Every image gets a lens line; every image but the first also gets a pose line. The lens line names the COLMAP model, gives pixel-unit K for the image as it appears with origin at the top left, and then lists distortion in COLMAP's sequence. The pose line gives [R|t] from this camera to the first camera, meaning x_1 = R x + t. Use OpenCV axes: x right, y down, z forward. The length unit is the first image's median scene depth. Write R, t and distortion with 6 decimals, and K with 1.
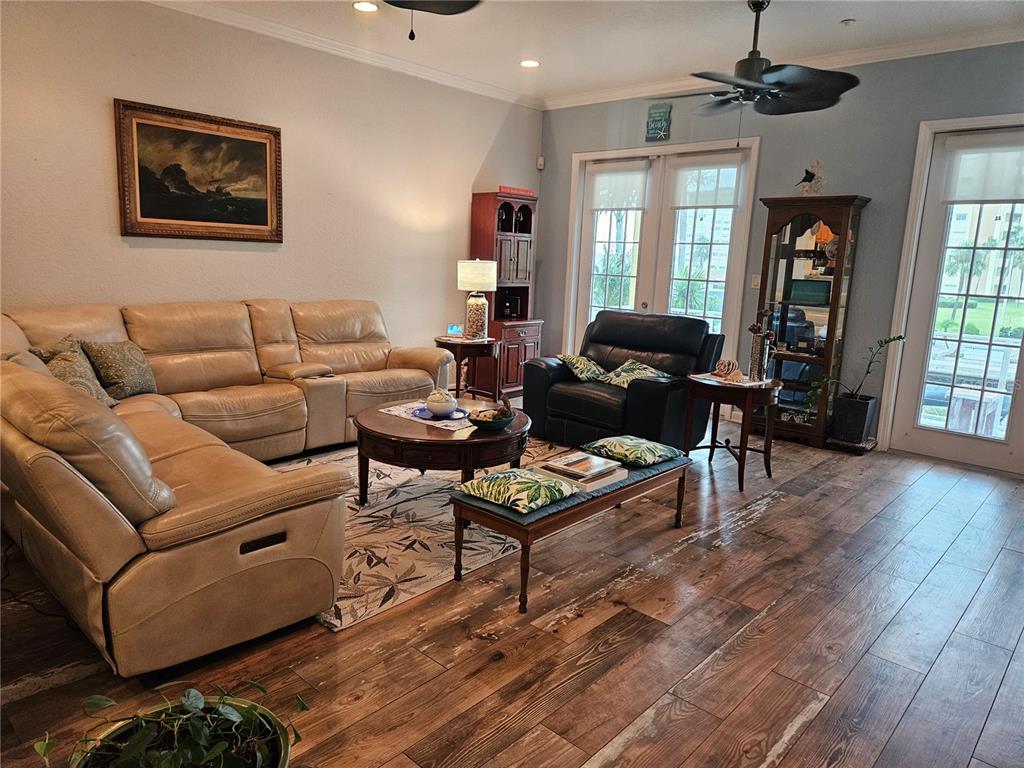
lens RADIAL K [[690.5, 0, 498.2], [0, 690.5, 373.4], [0, 0, 1]] dist [0.057317, -0.035036]
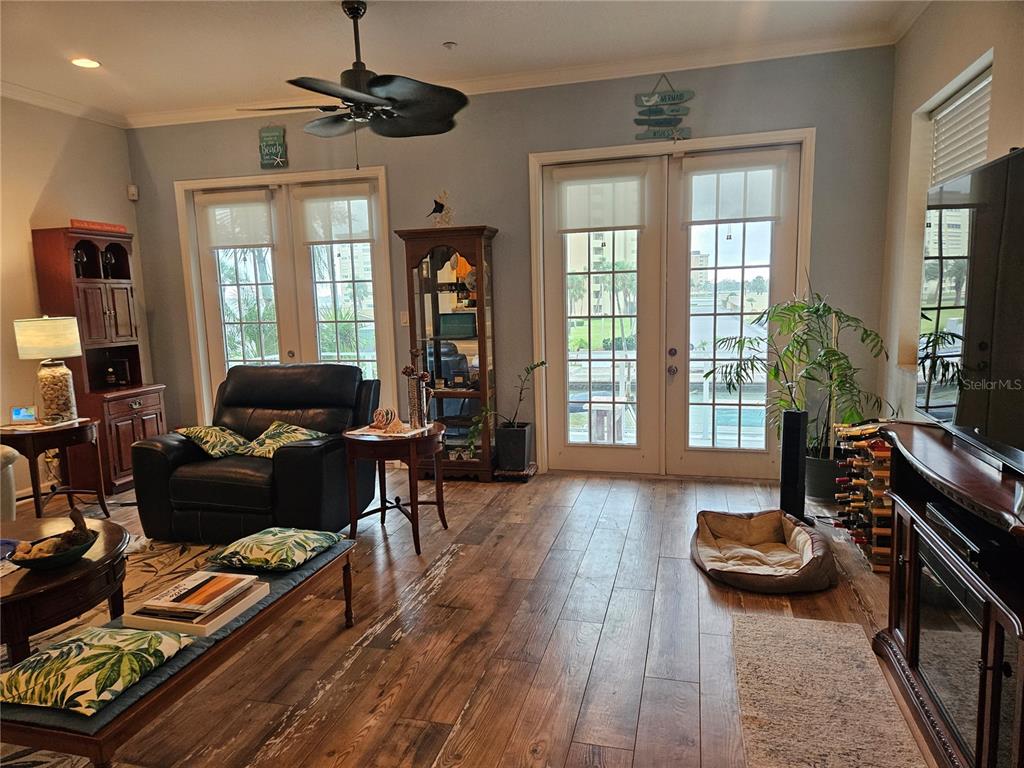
lens RADIAL K [[690.5, 0, 509.9], [0, 690.5, 391.1], [0, 0, 1]] dist [0.057317, -0.035036]
pose [[0.879066, -0.126956, 0.459483, 0.062621], [0.141858, 0.989885, 0.002110, -0.019640], [-0.455103, 0.063326, 0.888184, 0.129690]]
